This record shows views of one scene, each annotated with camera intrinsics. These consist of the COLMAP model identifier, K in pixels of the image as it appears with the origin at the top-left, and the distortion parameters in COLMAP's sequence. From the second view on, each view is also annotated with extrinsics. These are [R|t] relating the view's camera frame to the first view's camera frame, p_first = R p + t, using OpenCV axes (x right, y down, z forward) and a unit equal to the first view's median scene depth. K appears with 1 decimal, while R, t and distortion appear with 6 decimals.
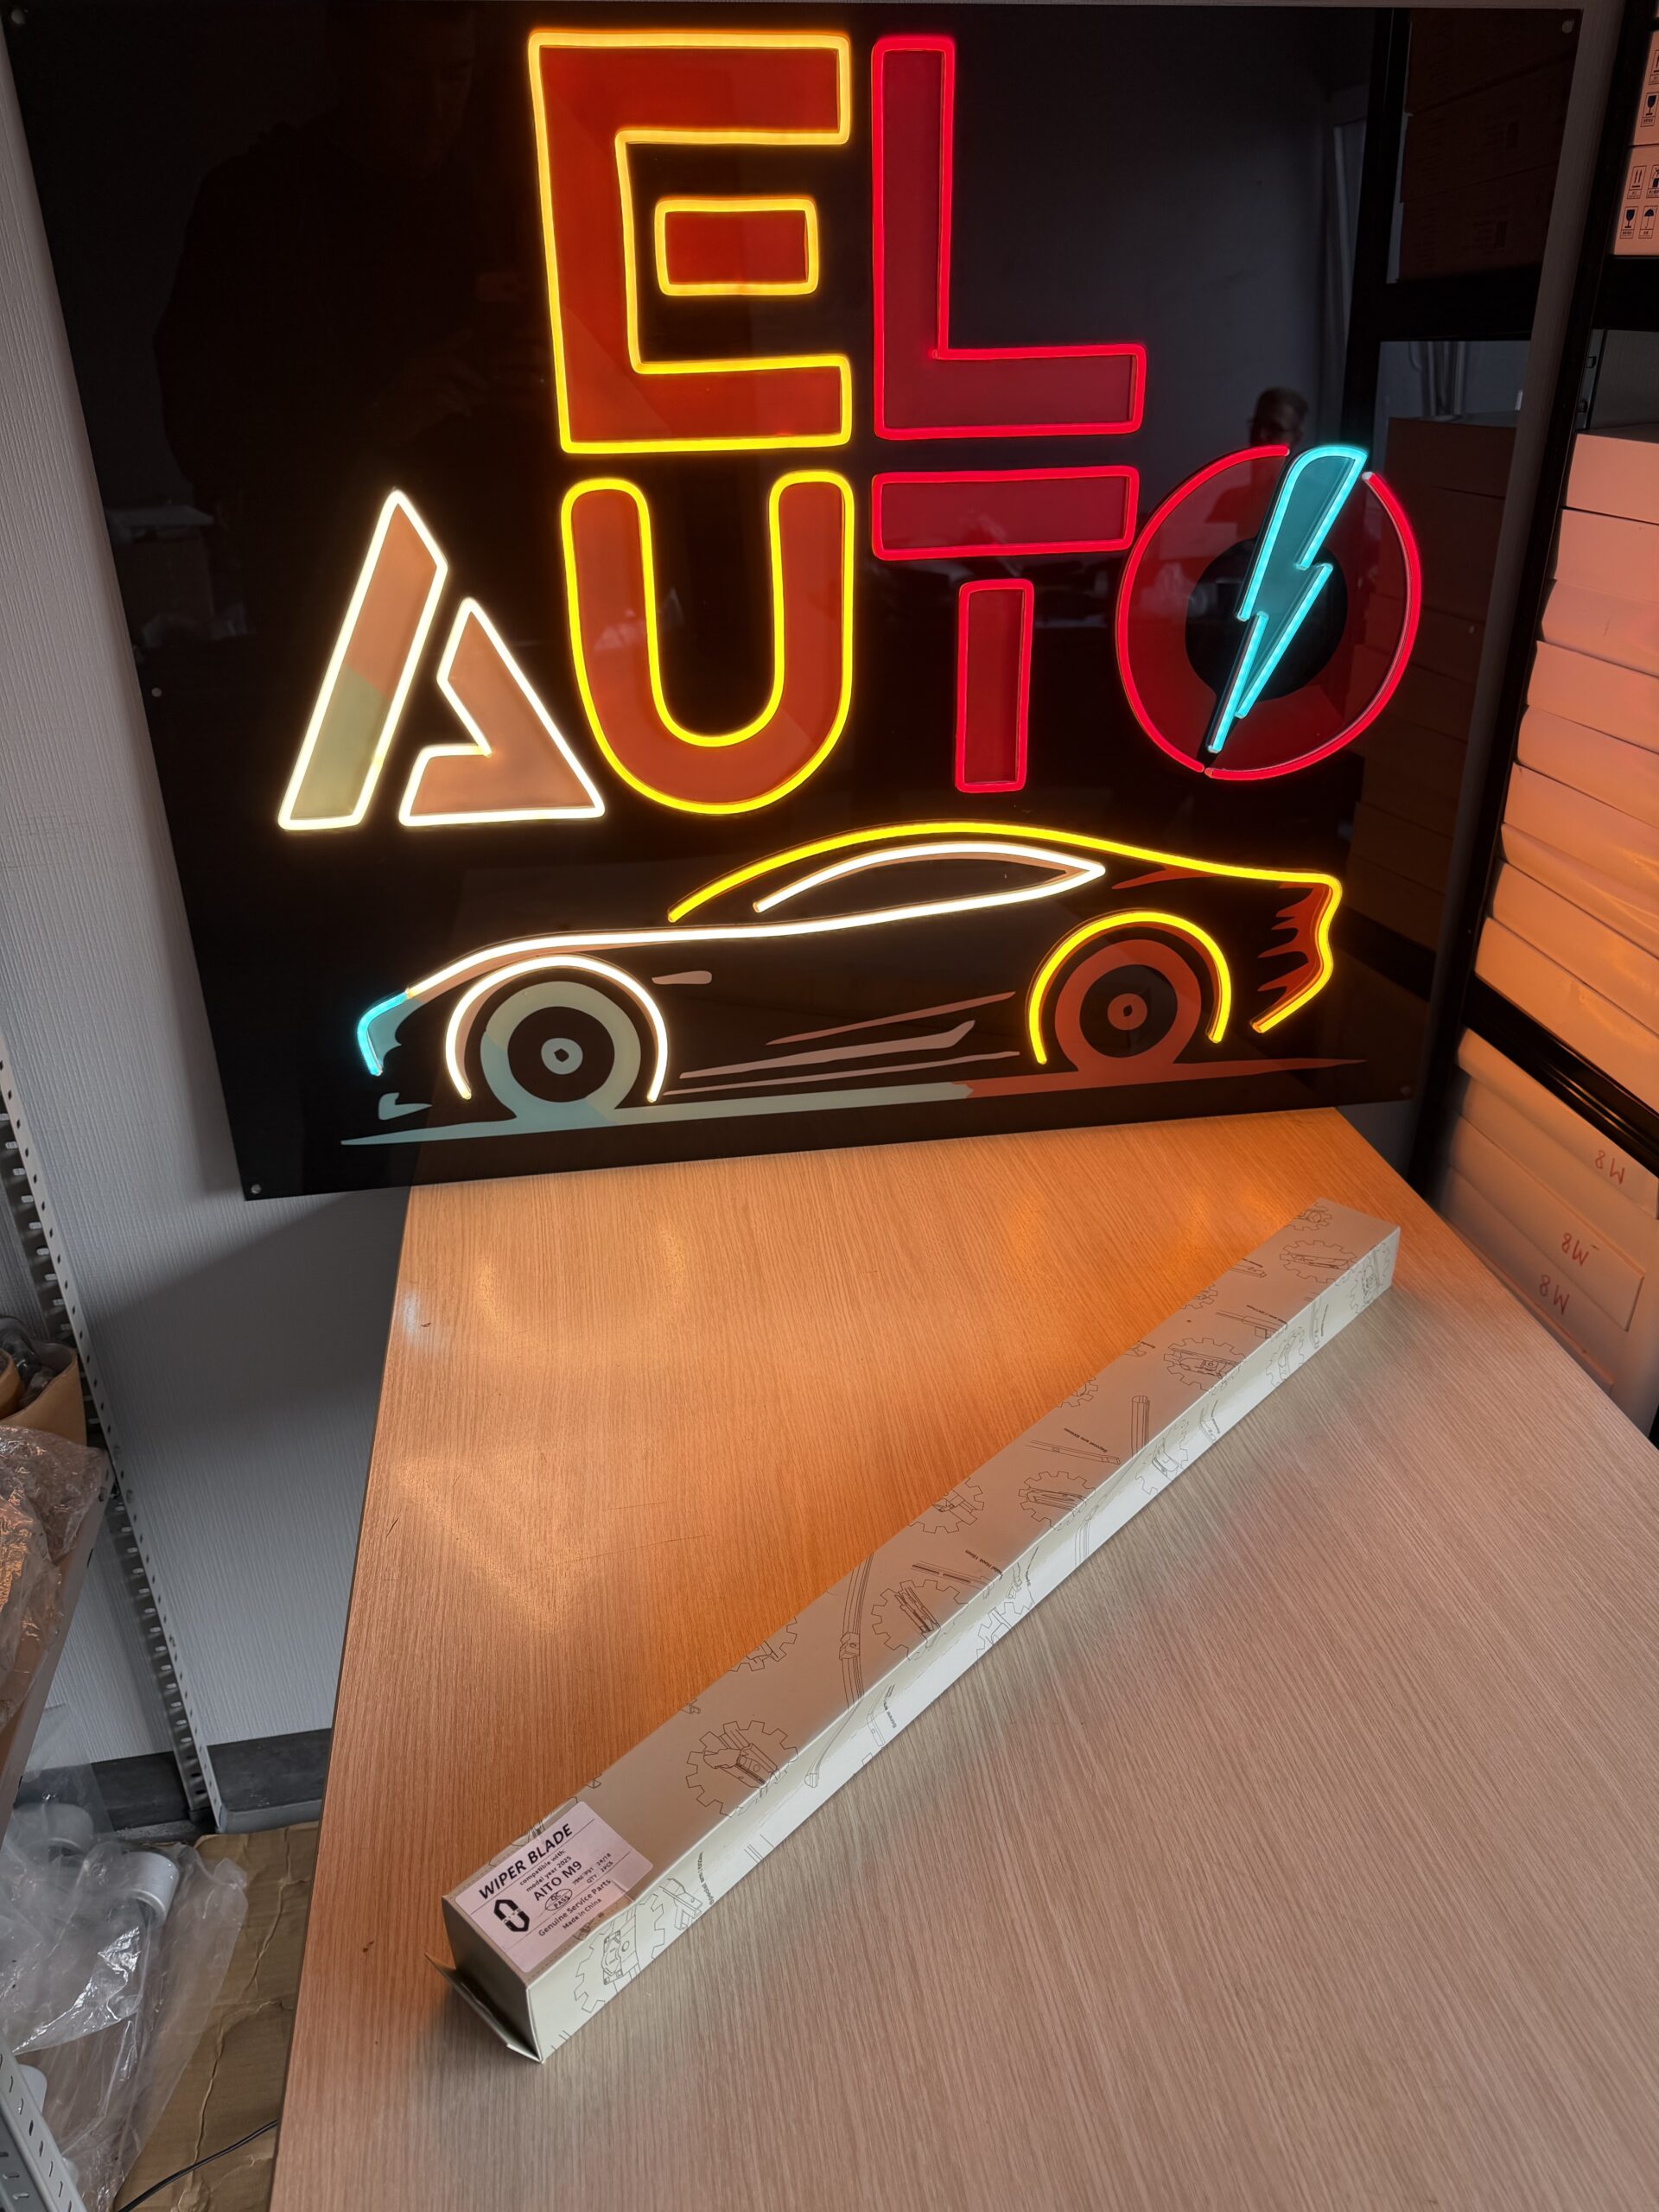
lens RADIAL K [[1622.2, 0, 829.5], [0, 1622.2, 1106.0], [0, 0, 1]] dist [0.050403, -0.037427]
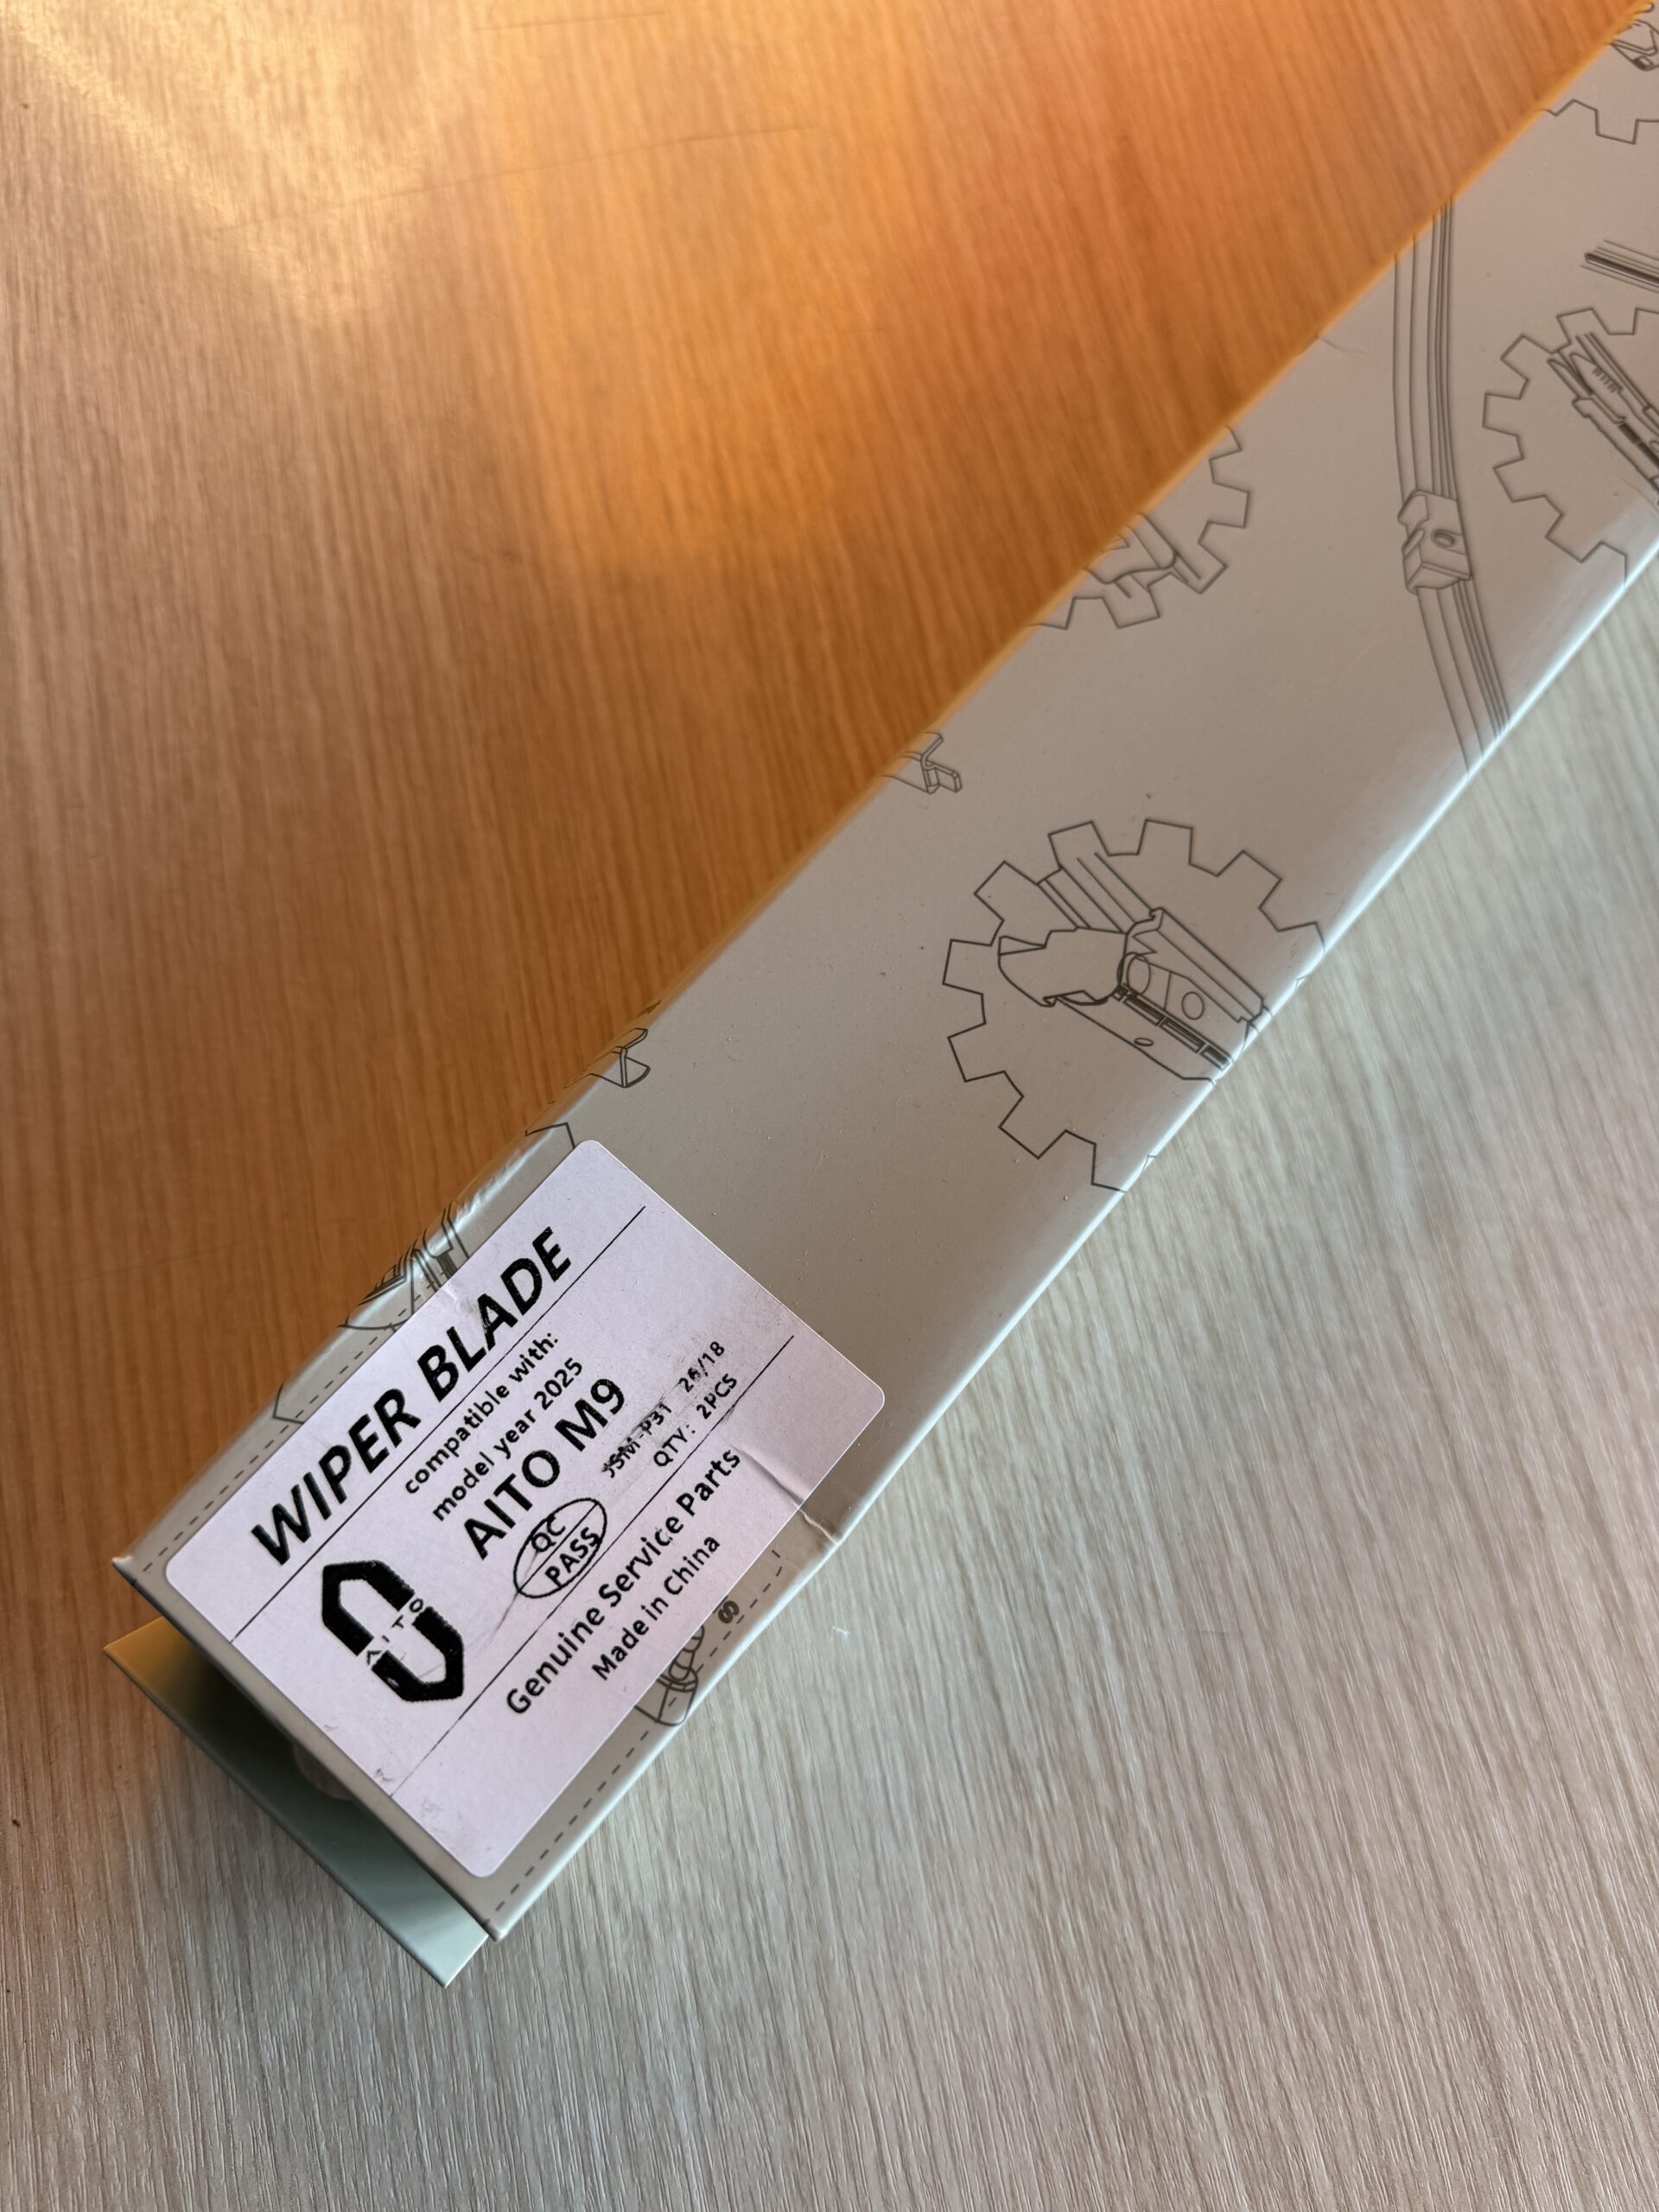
lens RADIAL K [[1667.3, 0, 793.8], [0, 1667.3, 1103.6], [0, 0, 1]] dist [-0.030777, -0.011805]
pose [[0.996044, -0.013735, 0.087793, -0.121177], [-0.051879, 0.712242, 0.700014, 0.192102], [-0.072145, -0.701799, 0.708712, 0.690328]]
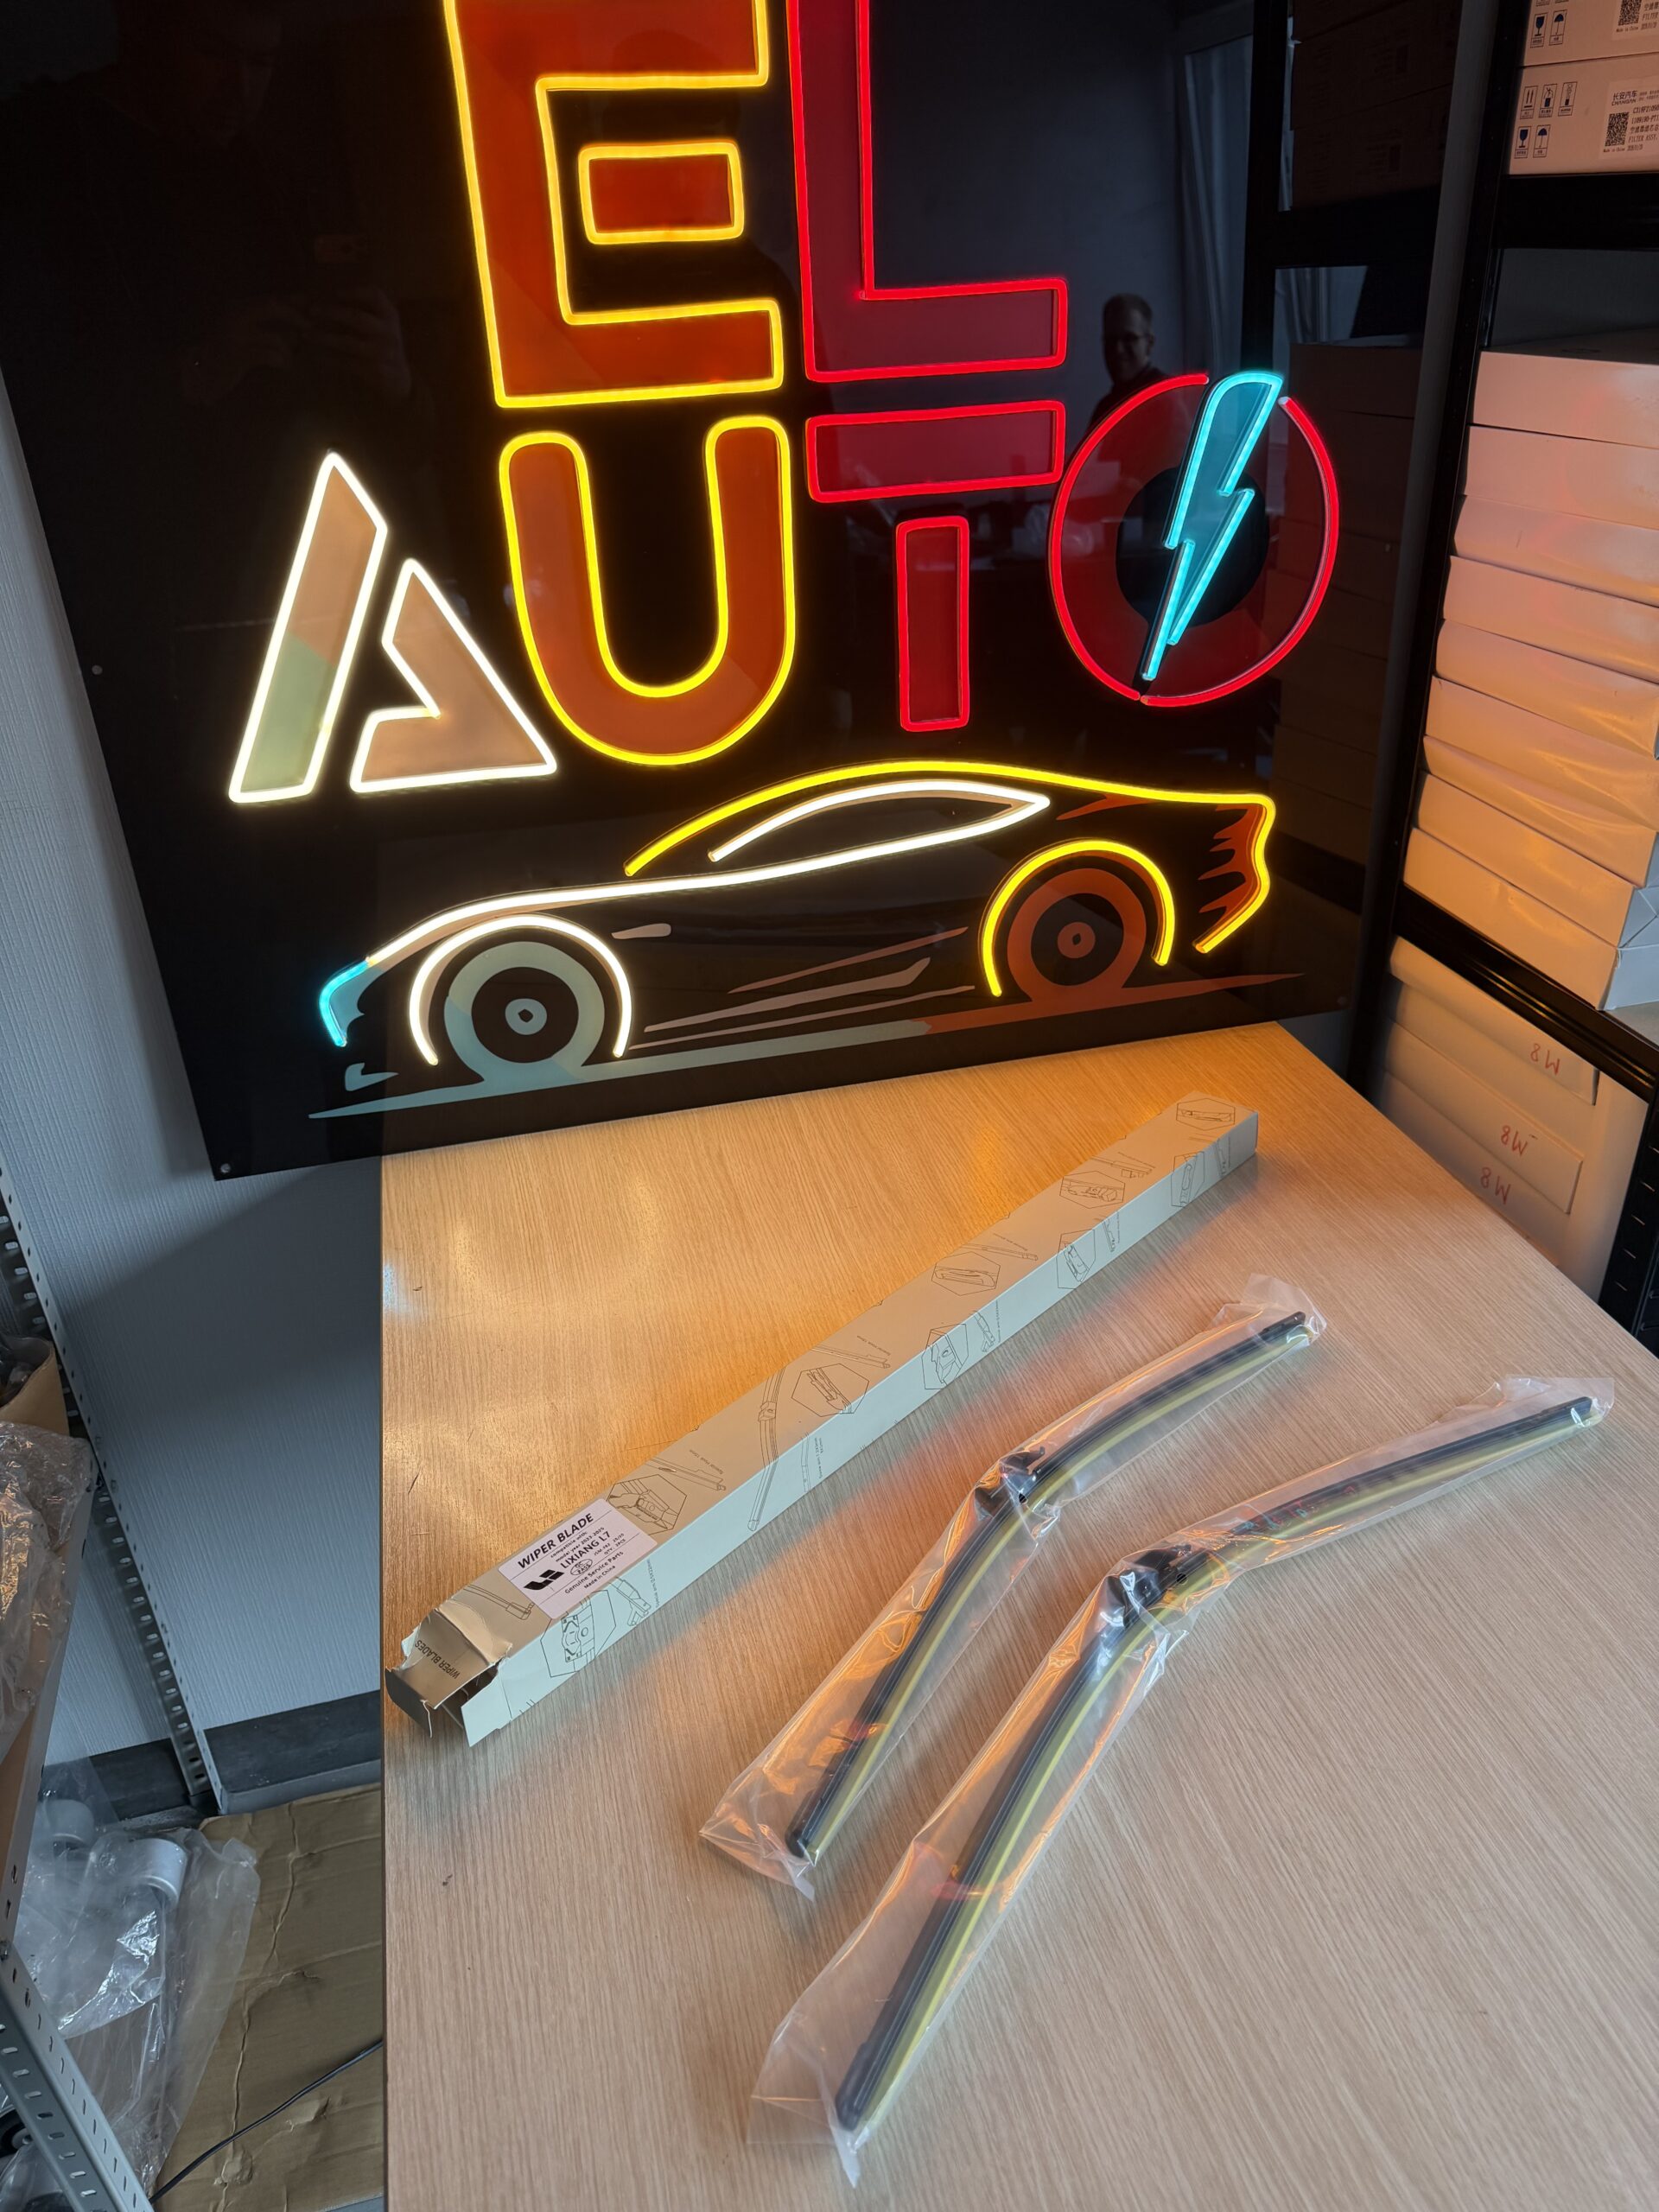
lens RADIAL K [[1622.2, 0, 829.5], [0, 1622.2, 1106.0], [0, 0, 1]] dist [0.050403, -0.037427]
pose [[0.996043, -0.065131, 0.060476, -0.062257], [0.063574, 0.997603, 0.027318, 0.013330], [-0.062110, -0.023365, 0.997796, -0.022583]]
